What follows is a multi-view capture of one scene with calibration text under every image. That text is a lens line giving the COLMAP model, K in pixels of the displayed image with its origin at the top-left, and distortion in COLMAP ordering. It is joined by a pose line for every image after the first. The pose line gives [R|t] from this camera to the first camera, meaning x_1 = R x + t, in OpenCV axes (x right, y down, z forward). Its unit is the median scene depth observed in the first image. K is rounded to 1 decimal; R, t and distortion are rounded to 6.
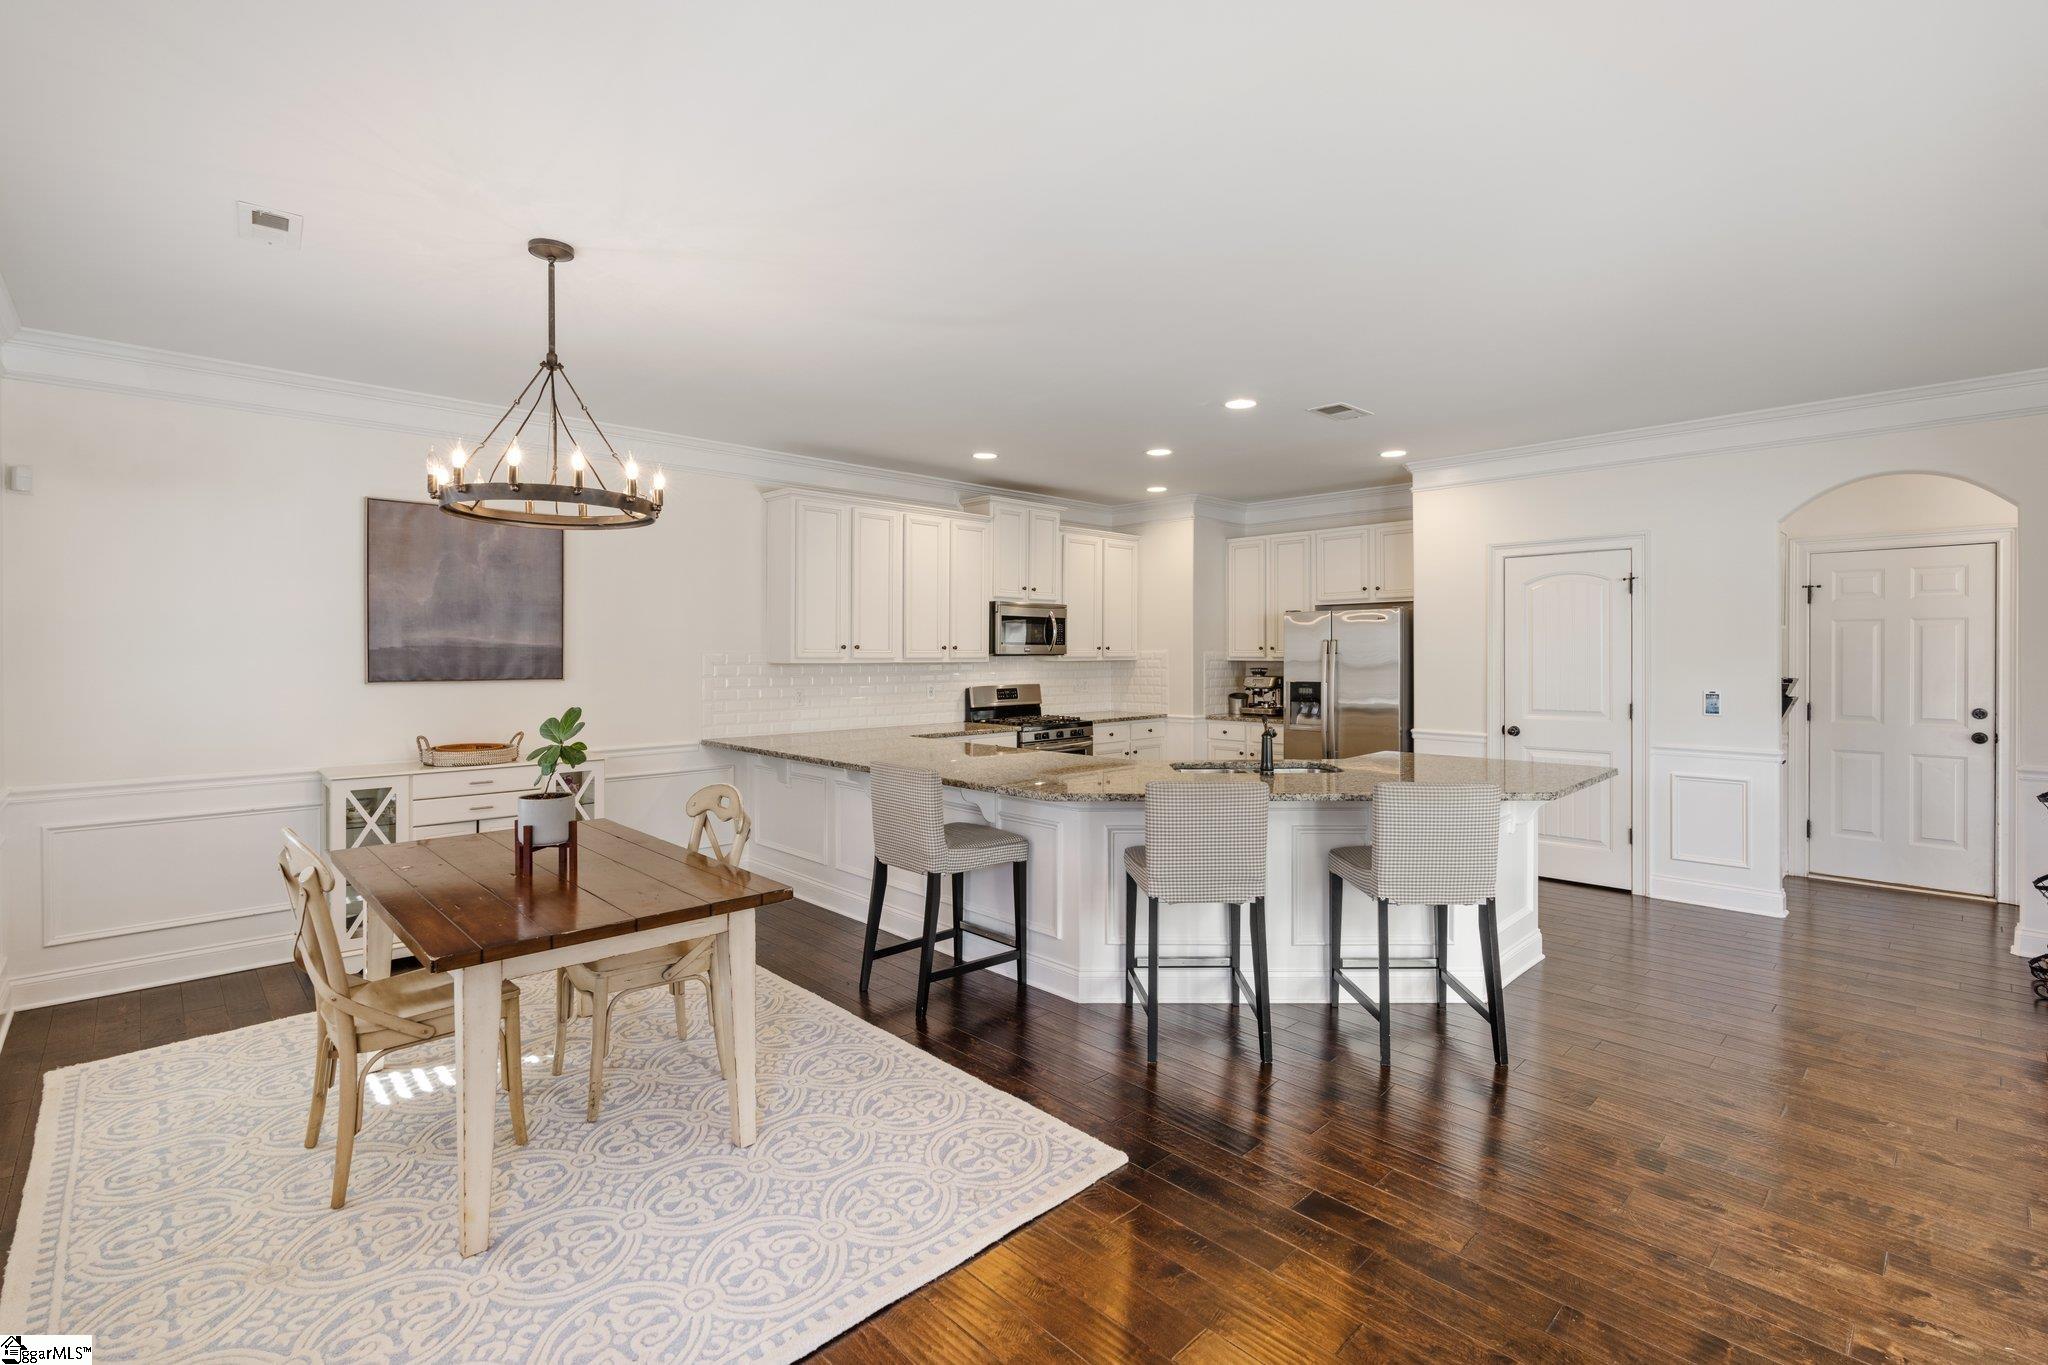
lens RADIAL K [[921.6, 0, 1027.2], [0, 921.6, 665.7], [0, 0, 1]] dist [0.000660, 0.000328]
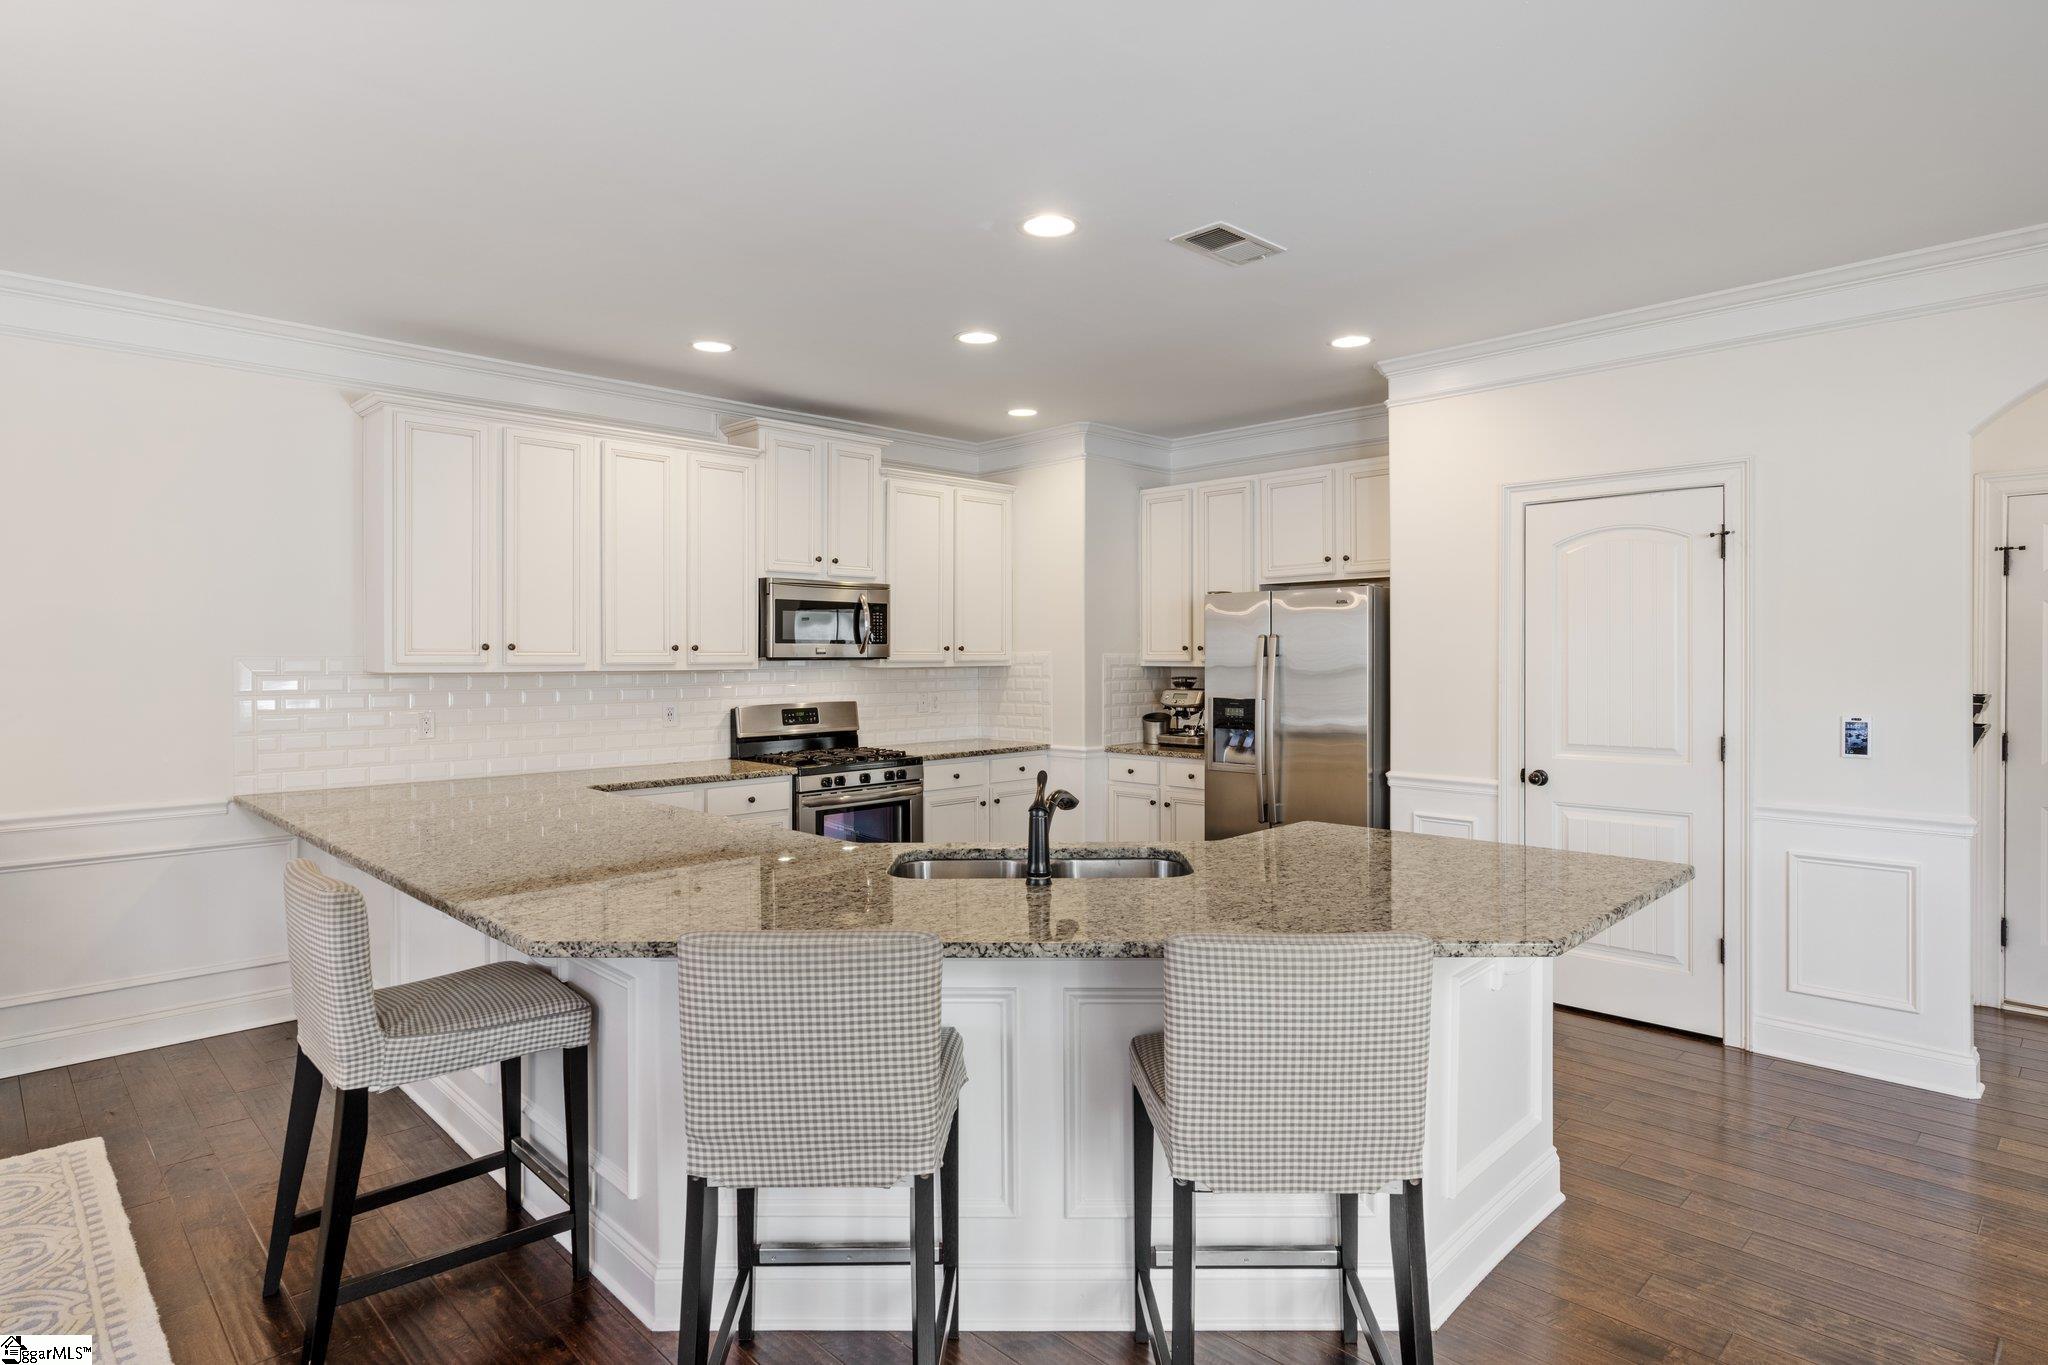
lens RADIAL K [[1090.0, 0, 1021.0], [0, 1090.0, 677.1], [0, 0, 1]] dist [0.002454, 0.001006]
pose [[0.999992, -0.002085, 0.003406, 0.145031], [0.002064, 0.999978, 0.006249, -0.003163], [-0.003419, -0.006242, 0.999975, 0.215359]]
